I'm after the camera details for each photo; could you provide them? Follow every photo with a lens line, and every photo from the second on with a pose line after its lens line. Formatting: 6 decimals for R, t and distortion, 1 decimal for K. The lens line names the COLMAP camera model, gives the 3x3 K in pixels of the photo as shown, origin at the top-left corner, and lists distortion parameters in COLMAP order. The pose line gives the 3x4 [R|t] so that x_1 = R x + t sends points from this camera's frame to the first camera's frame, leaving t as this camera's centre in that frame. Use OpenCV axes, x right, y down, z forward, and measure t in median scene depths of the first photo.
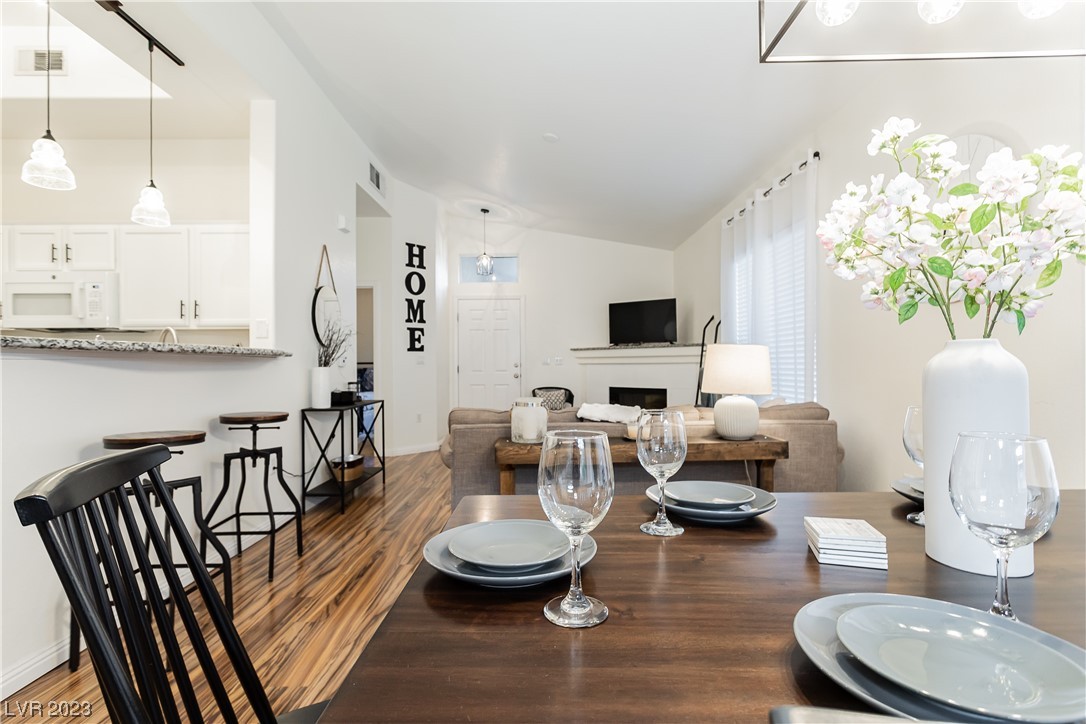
lens RADIAL K [[509.3, 0, 540.0], [0, 509.3, 364.7], [0, 0, 1]] dist [-0.001597, -0.000146]
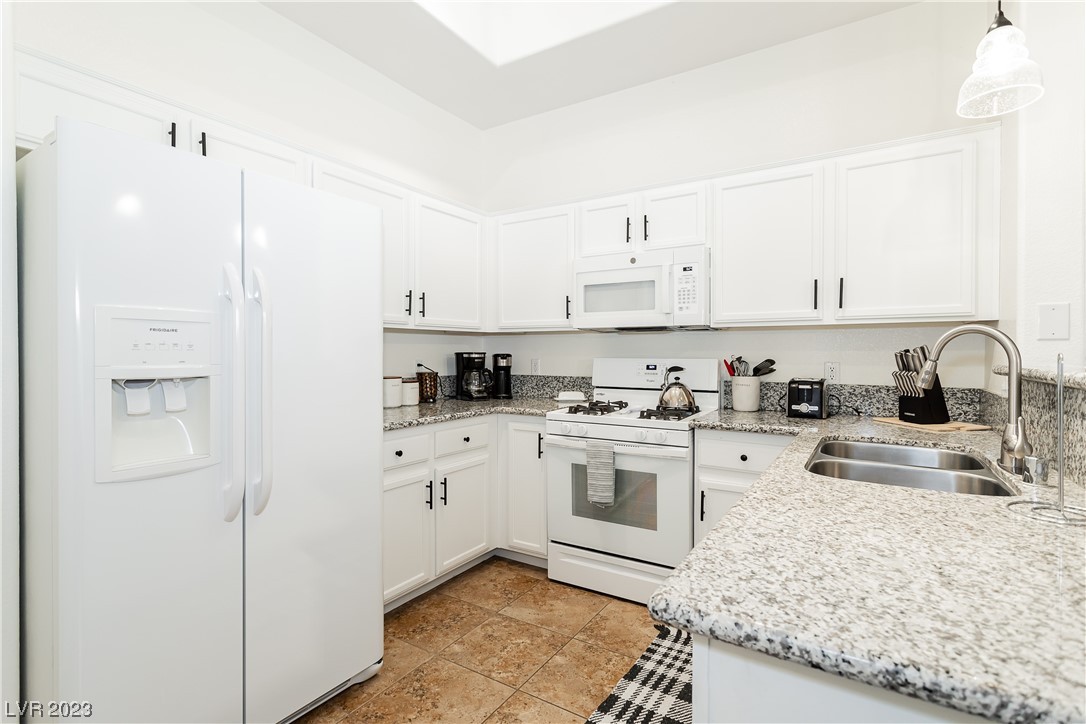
lens RADIAL K [[513.5, 0, 550.8], [0, 513.5, 358.8], [0, 0, 1]] dist [0.005322, -0.000207]
pose [[0.845178, 0.016410, -0.534233, -0.368762], [-0.008076, 0.999807, 0.017934, -0.021771], [0.534424, -0.010843, 0.845147, 0.162510]]
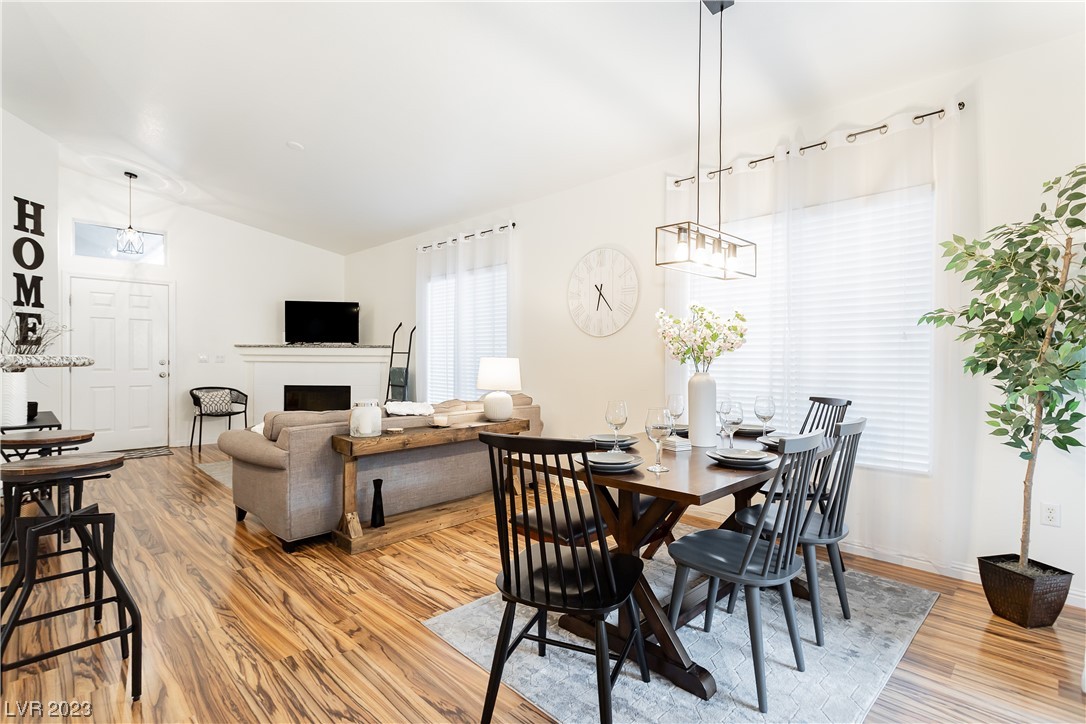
lens RADIAL K [[515.7, 0, 539.3], [0, 515.7, 361.5], [0, 0, 1]] dist [0.003055, -0.000251]
pose [[0.706333, 0.005486, 0.707858, -0.255006], [-0.012111, 0.999917, 0.004336, -0.014668], [-0.707776, -0.011636, 0.706341, -0.063312]]
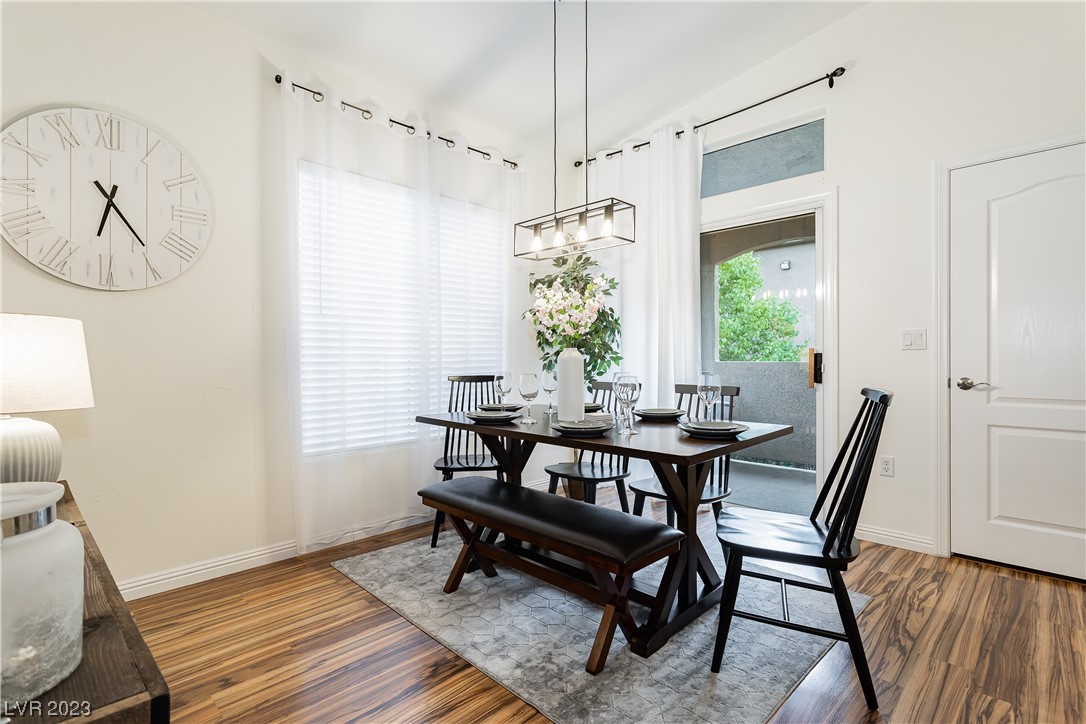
lens RADIAL K [[528.0, 0, 543.0], [0, 528.0, 362.0], [0, 0, 1]] dist [-0.004585, -0.000256]
pose [[-0.719397, 0.003166, 0.694592, -0.156440], [0.005354, 0.999985, 0.000987, 0.003857], [-0.694578, 0.004429, -0.719404, 0.432781]]
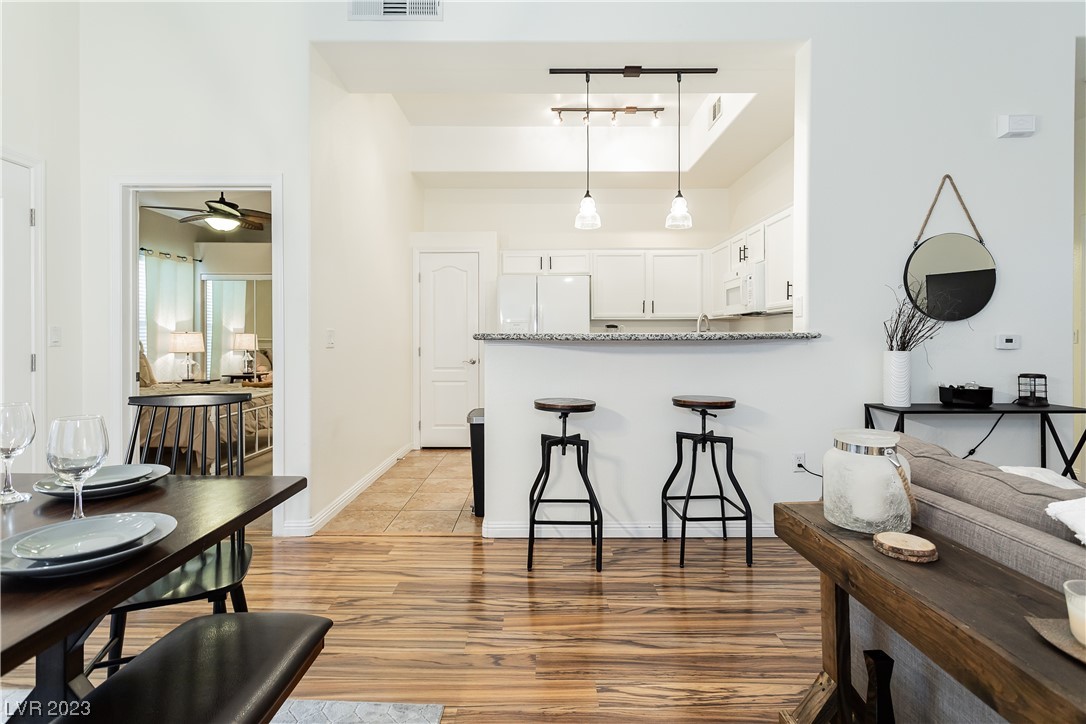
lens RADIAL K [[530.1, 0, 542.9], [0, 530.1, 339.3], [0, 0, 1]] dist [0.002119, 0.000740]
pose [[-0.007619, 0.006418, -0.999950, 0.206865], [0.005858, 0.999963, 0.006373, -0.011756], [0.999954, -0.005809, -0.007656, 0.302132]]
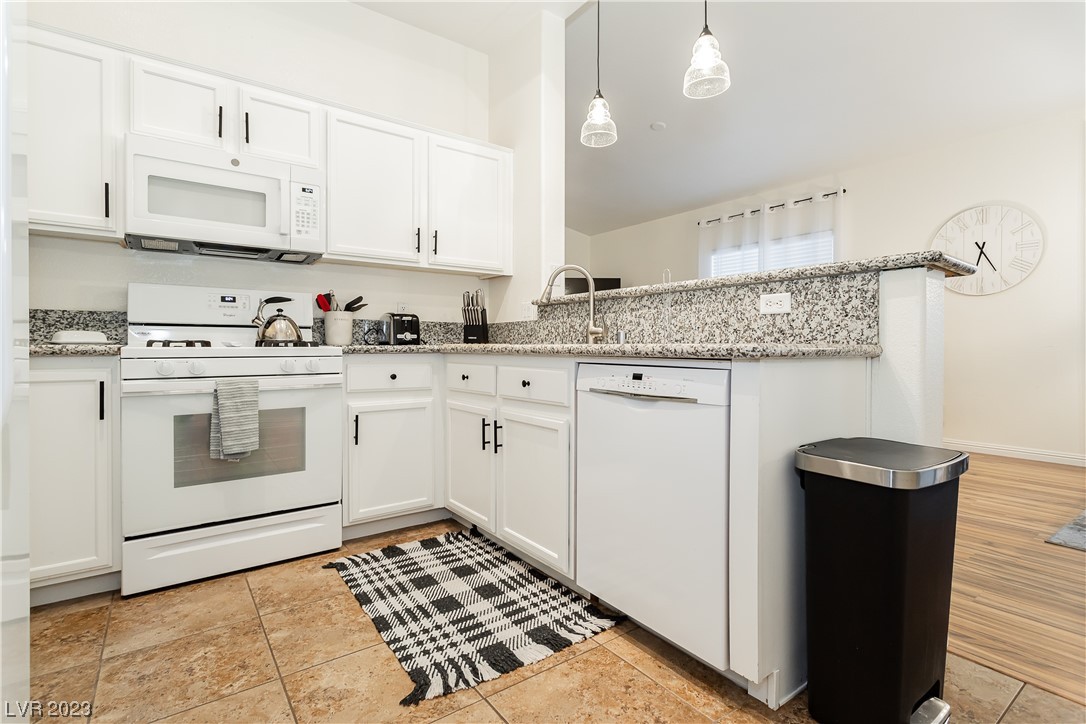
lens RADIAL K [[511.7, 0, 546.5], [0, 511.7, 347.4], [0, 0, 1]] dist [0.002715, 0.000470]
pose [[0.816424, 0.007331, 0.577406, -0.571496], [-0.010041, 0.999948, 0.001503, 0.027799], [-0.577365, -0.007025, 0.816456, 0.152564]]
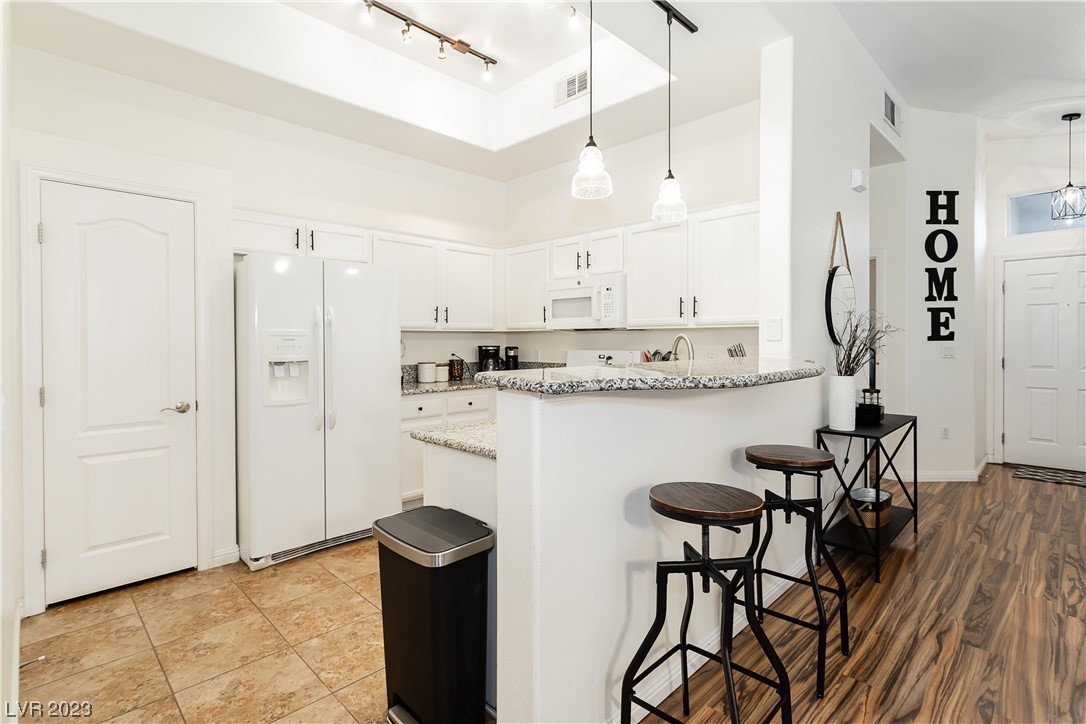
lens RADIAL K [[517.4, 0, 547.9], [0, 517.4, 343.4], [0, 0, 1]] dist [0.000605, 0.000364]
pose [[0.704771, 0.009819, -0.709367, -0.117993], [-0.000570, 0.999912, 0.013274, -0.031870], [0.709434, -0.008951, 0.704715, 0.092181]]
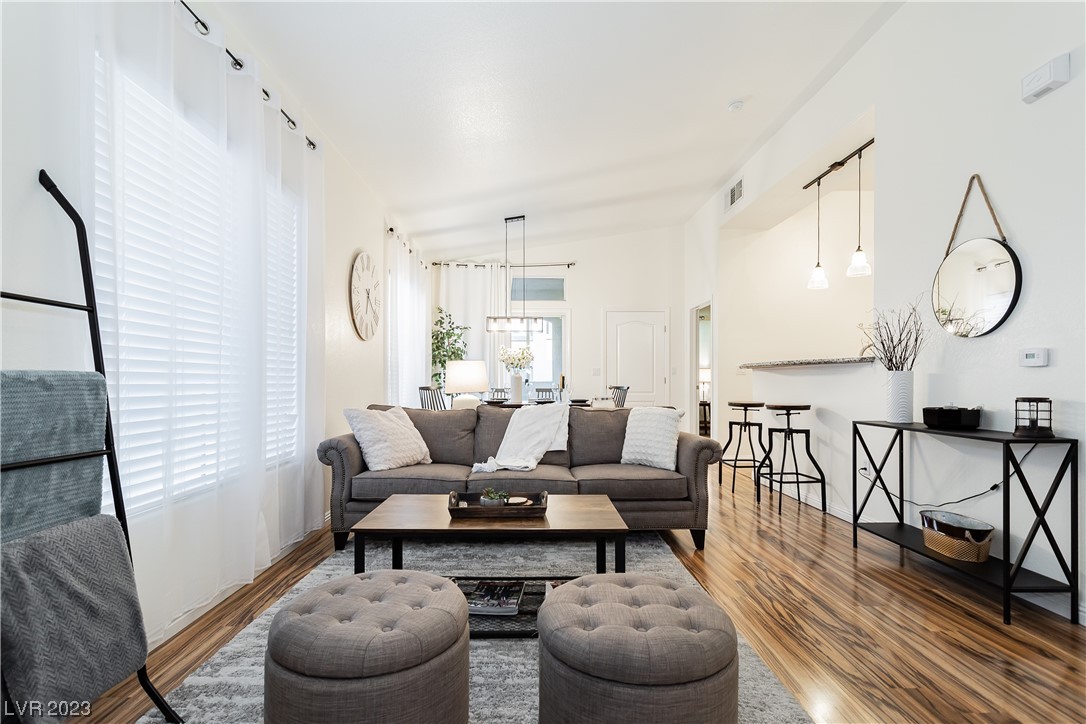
lens RADIAL K [[517.1, 0, 537.2], [0, 517.1, 384.5], [0, 0, 1]] dist [0.000706, 0.001064]
pose [[-0.999886, 0.007843, -0.012914, 0.085100], [0.007794, 0.999962, 0.003882, 0.011359], [0.012944, 0.003781, -0.999909, 1.091071]]
